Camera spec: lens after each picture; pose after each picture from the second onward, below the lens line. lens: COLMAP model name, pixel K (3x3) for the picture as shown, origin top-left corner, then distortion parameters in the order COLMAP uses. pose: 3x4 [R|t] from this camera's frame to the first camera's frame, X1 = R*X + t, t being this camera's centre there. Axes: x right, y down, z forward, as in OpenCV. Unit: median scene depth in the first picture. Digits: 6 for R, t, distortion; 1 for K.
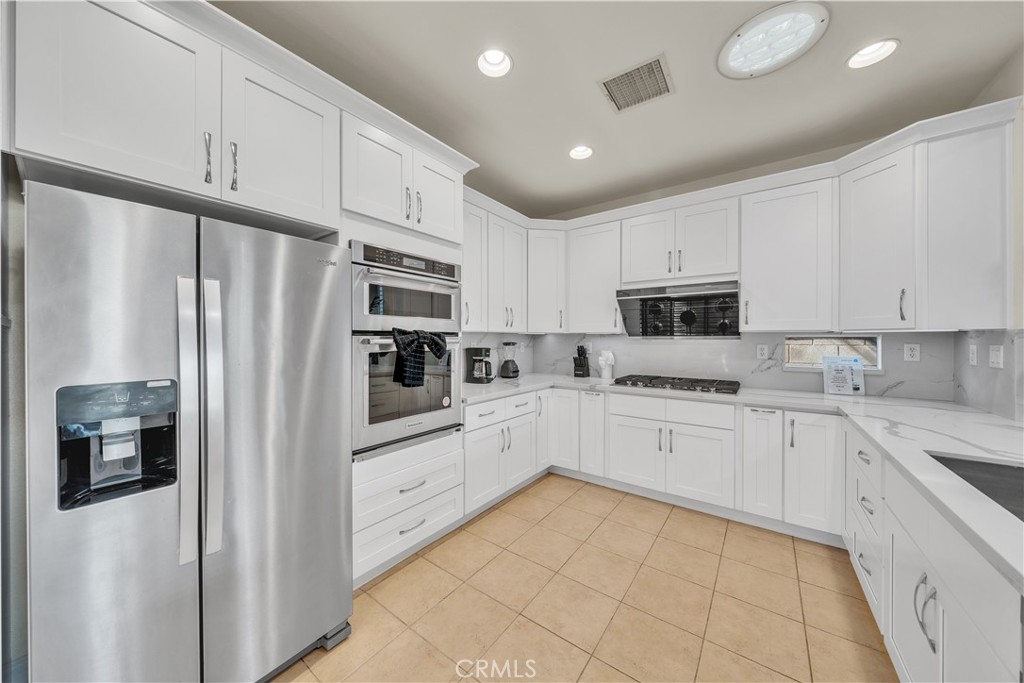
lens RADIAL K [[346.3, 0, 511.1], [0, 346.3, 340.3], [0, 0, 1]] dist [-0.006814, -0.000107]
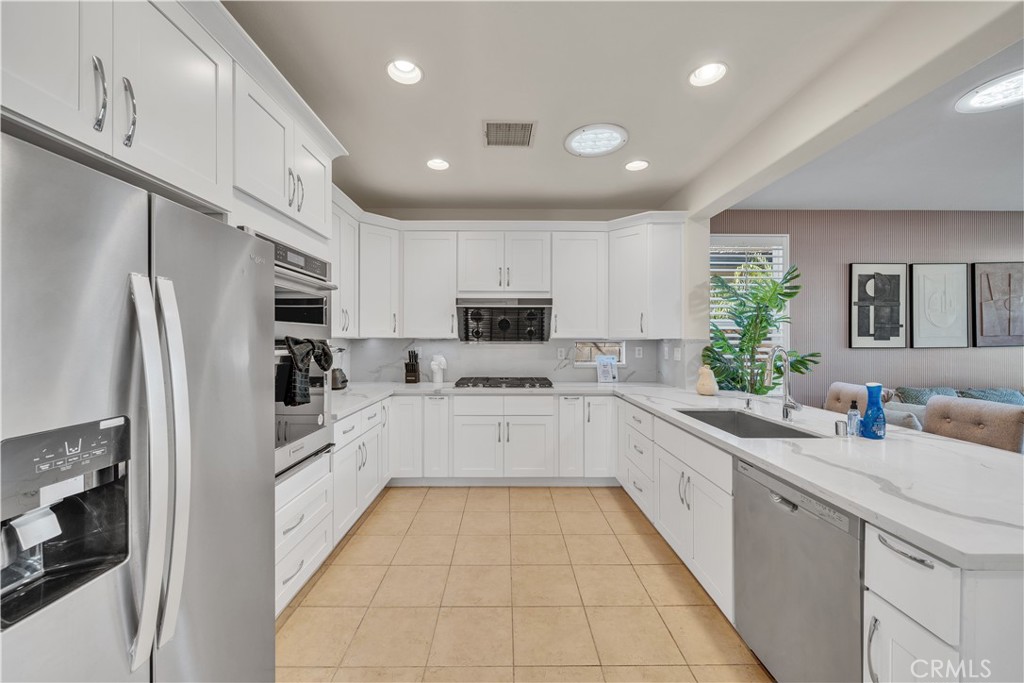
lens RADIAL K [[388.8, 0, 510.9], [0, 388.8, 340.0], [0, 0, 1]] dist [-0.007243, -0.000108]
pose [[0.797707, -0.000822, 0.603044, -0.374670], [0.002312, 0.999996, -0.001695, -0.019046], [-0.603041, 0.002746, 0.797706, -0.062156]]
